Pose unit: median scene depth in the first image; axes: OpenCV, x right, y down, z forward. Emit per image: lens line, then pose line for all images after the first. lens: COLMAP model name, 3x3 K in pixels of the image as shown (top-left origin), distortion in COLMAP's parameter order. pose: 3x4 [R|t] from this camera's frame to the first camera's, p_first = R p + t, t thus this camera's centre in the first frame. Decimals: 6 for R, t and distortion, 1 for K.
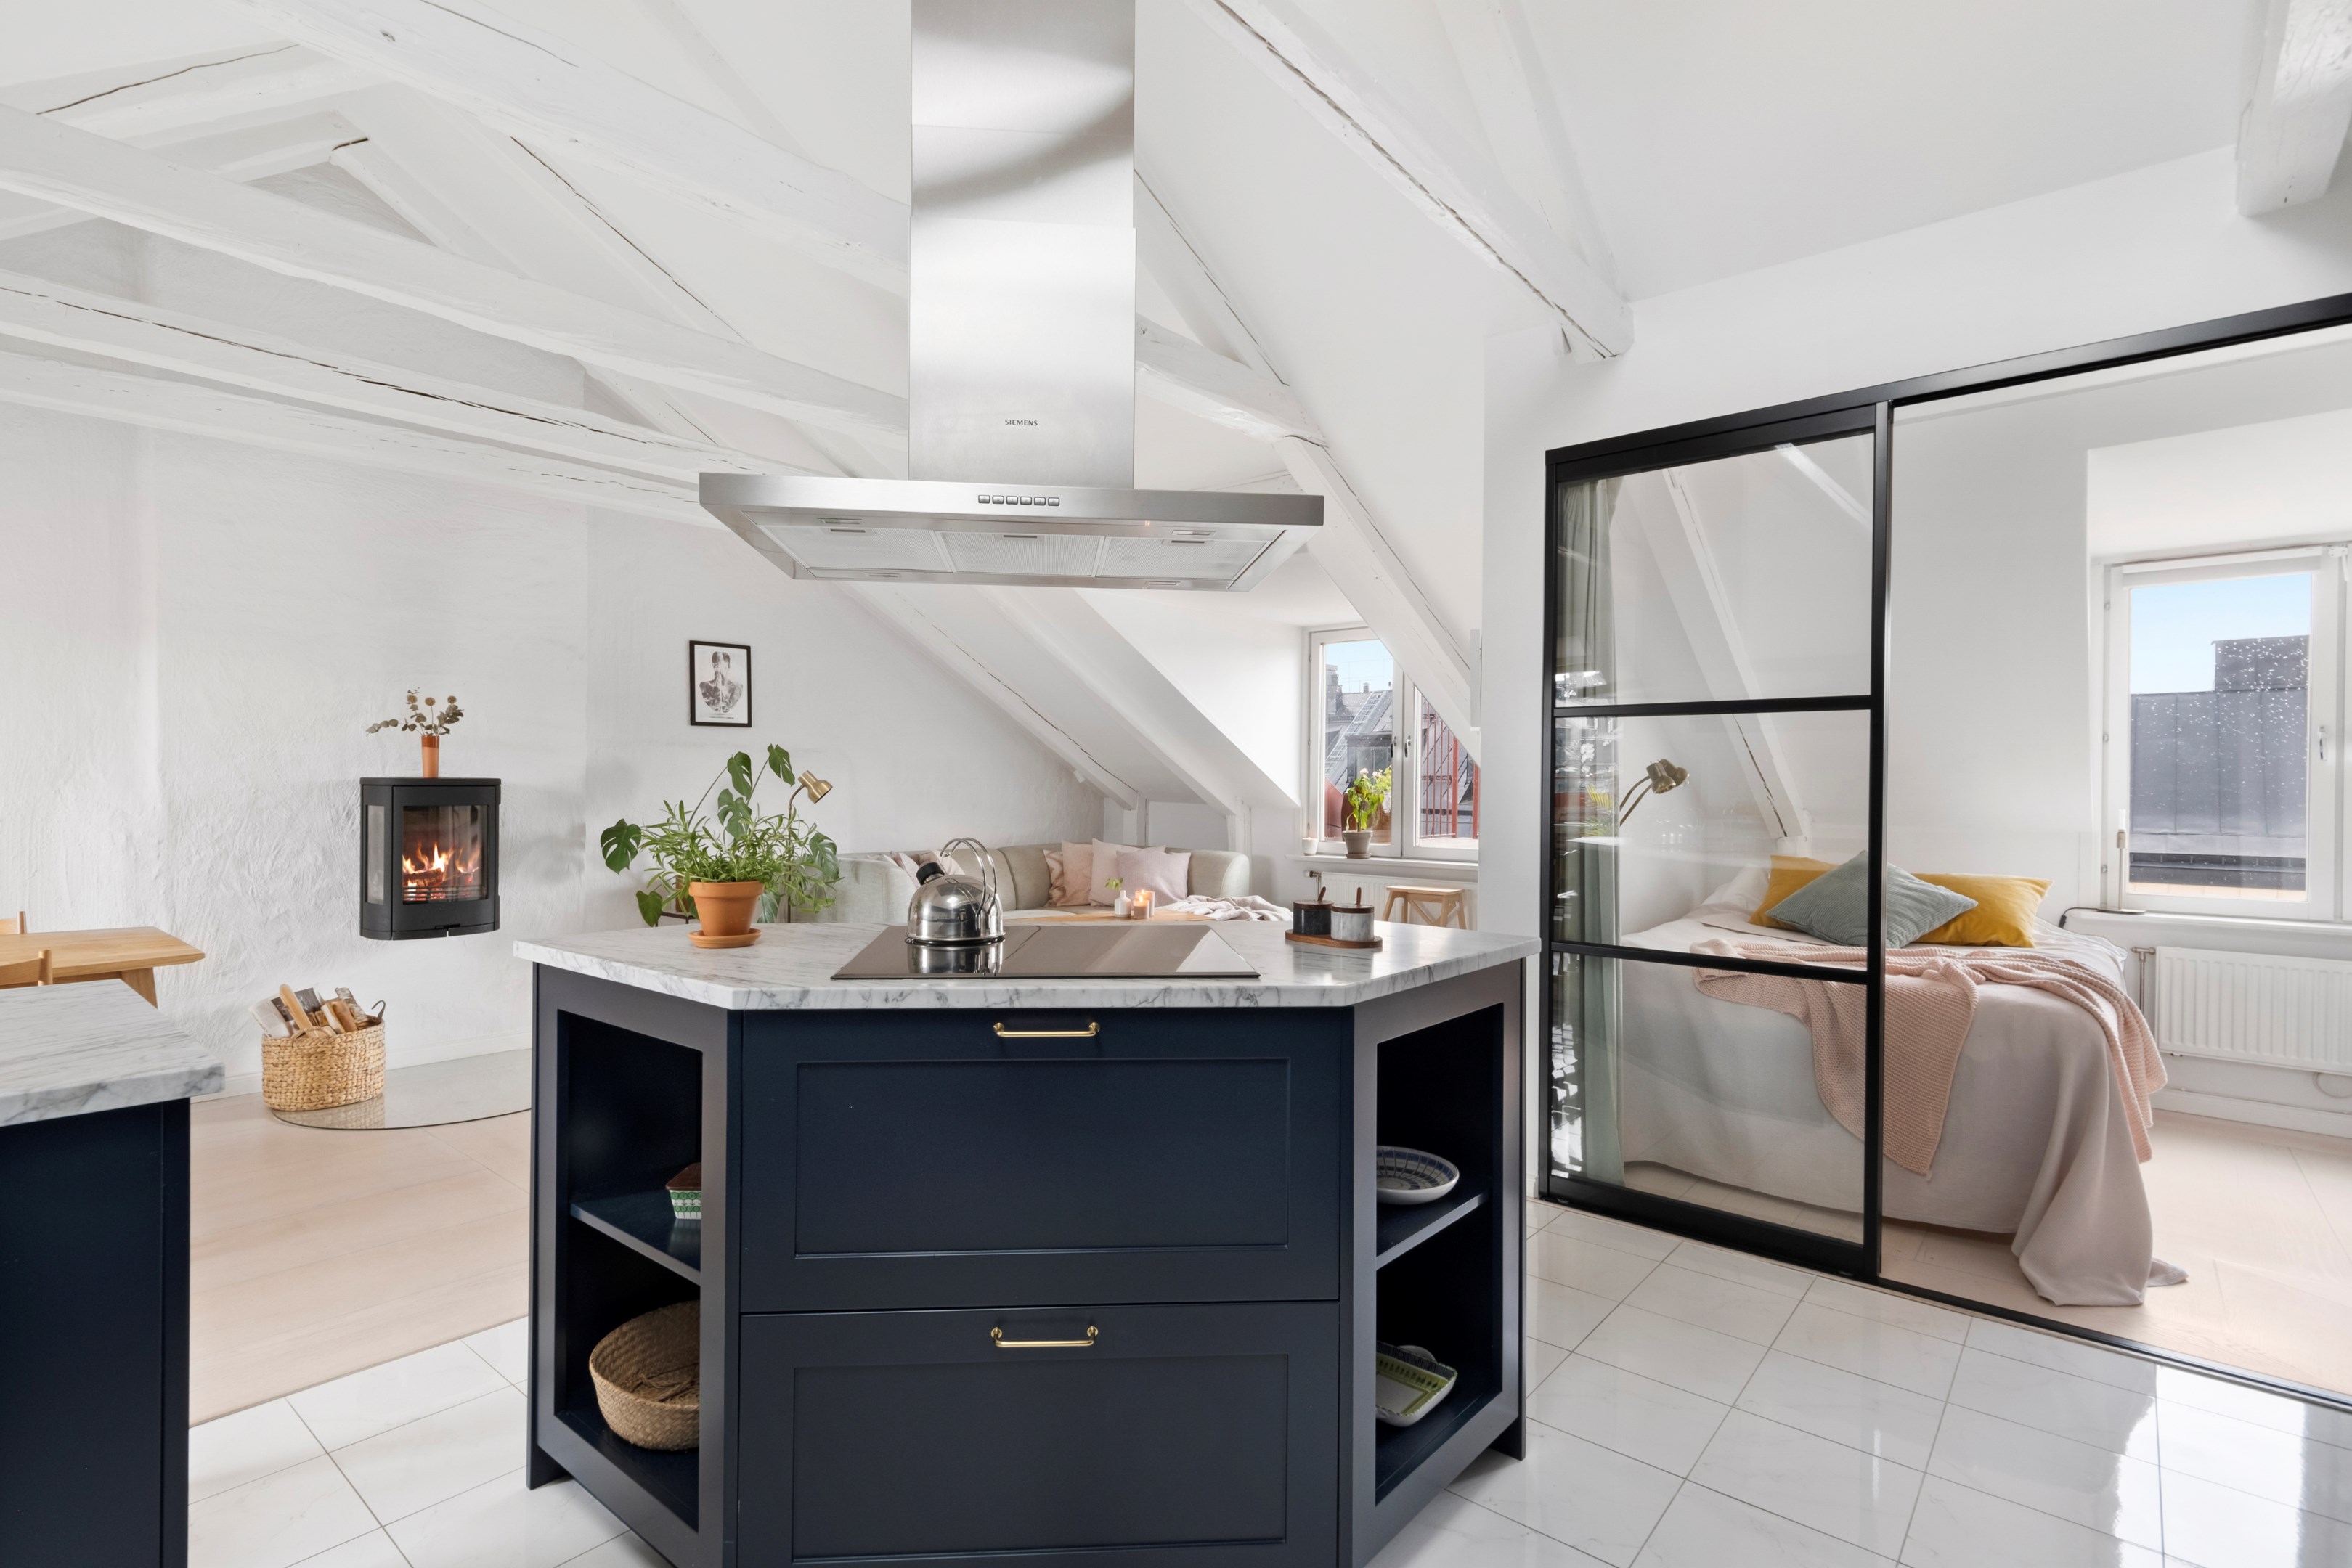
lens RADIAL K [[1162.8, 0, 1176.0], [0, 1162.8, 784.0], [0, 0, 1]] dist [0.007398, -0.000655]
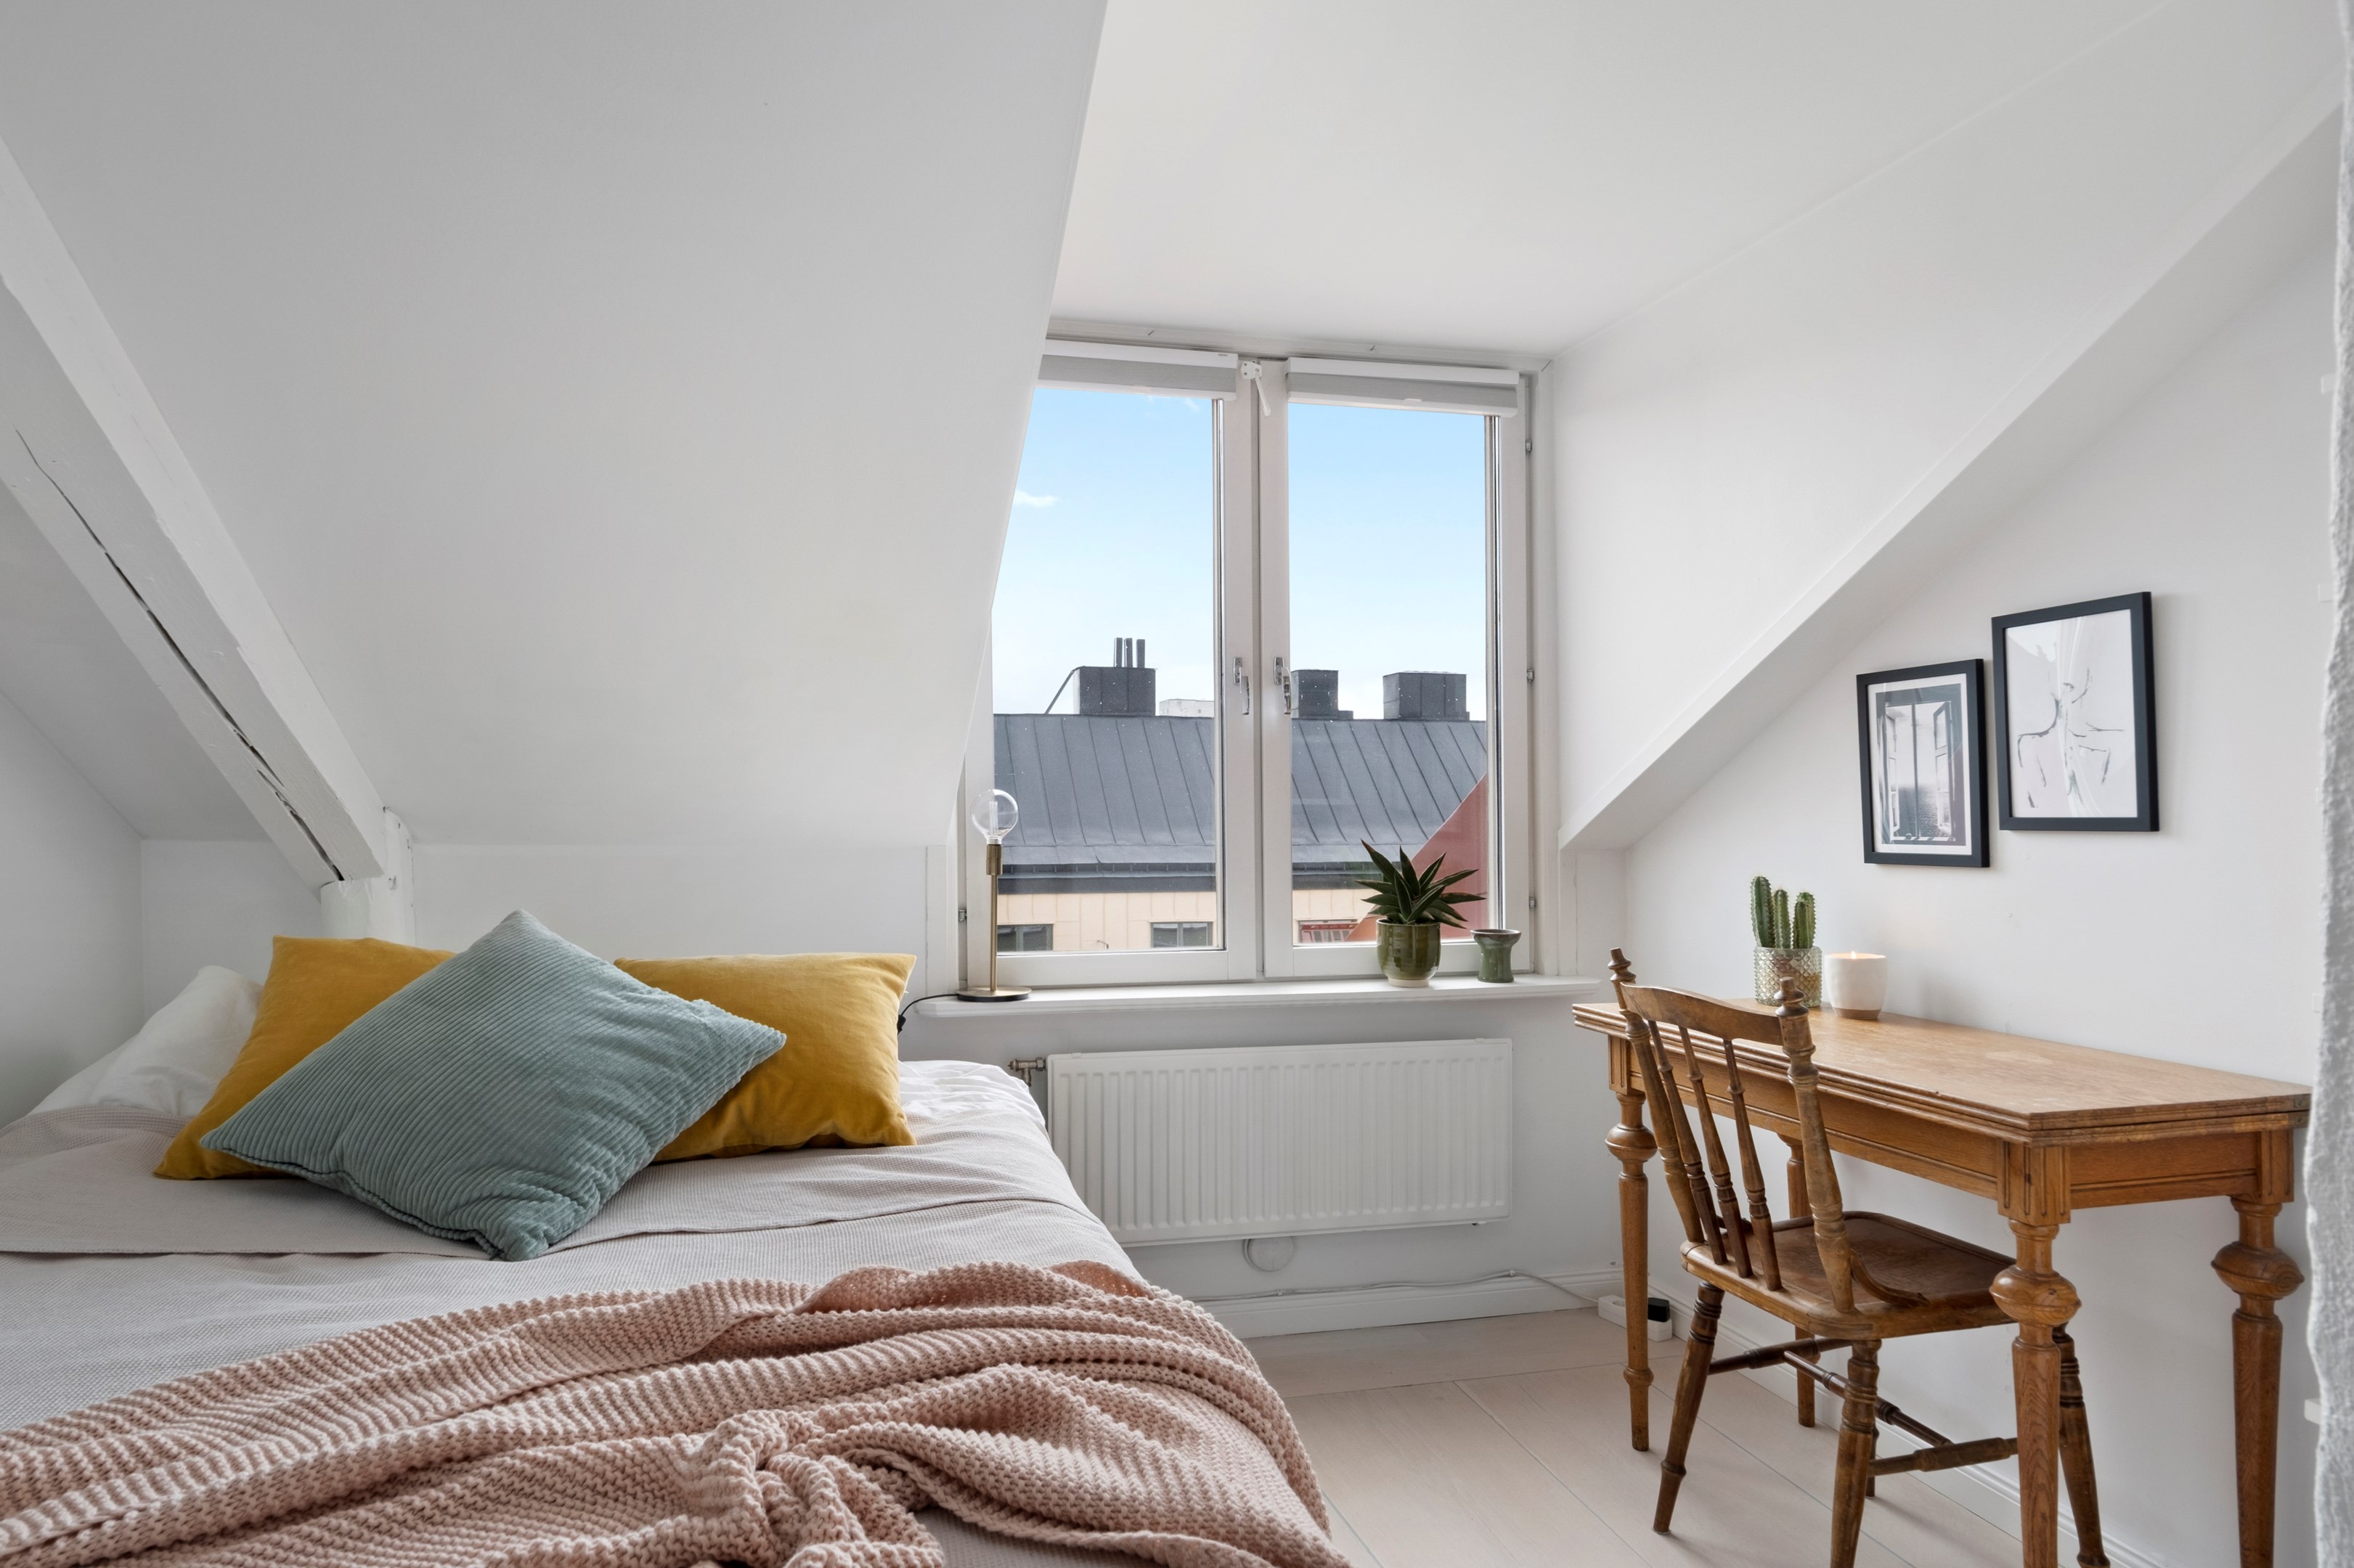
lens RADIAL K [[1436.2, 0, 1177.0], [0, 1436.2, 784.0], [0, 0, 1]] dist [-0.000949, -0.000125]
pose [[0.595429, -0.000928, 0.803407, 0.369817], [0.009552, 0.999937, -0.005924, 0.021984], [-0.803351, 0.011201, 0.595401, 0.591584]]
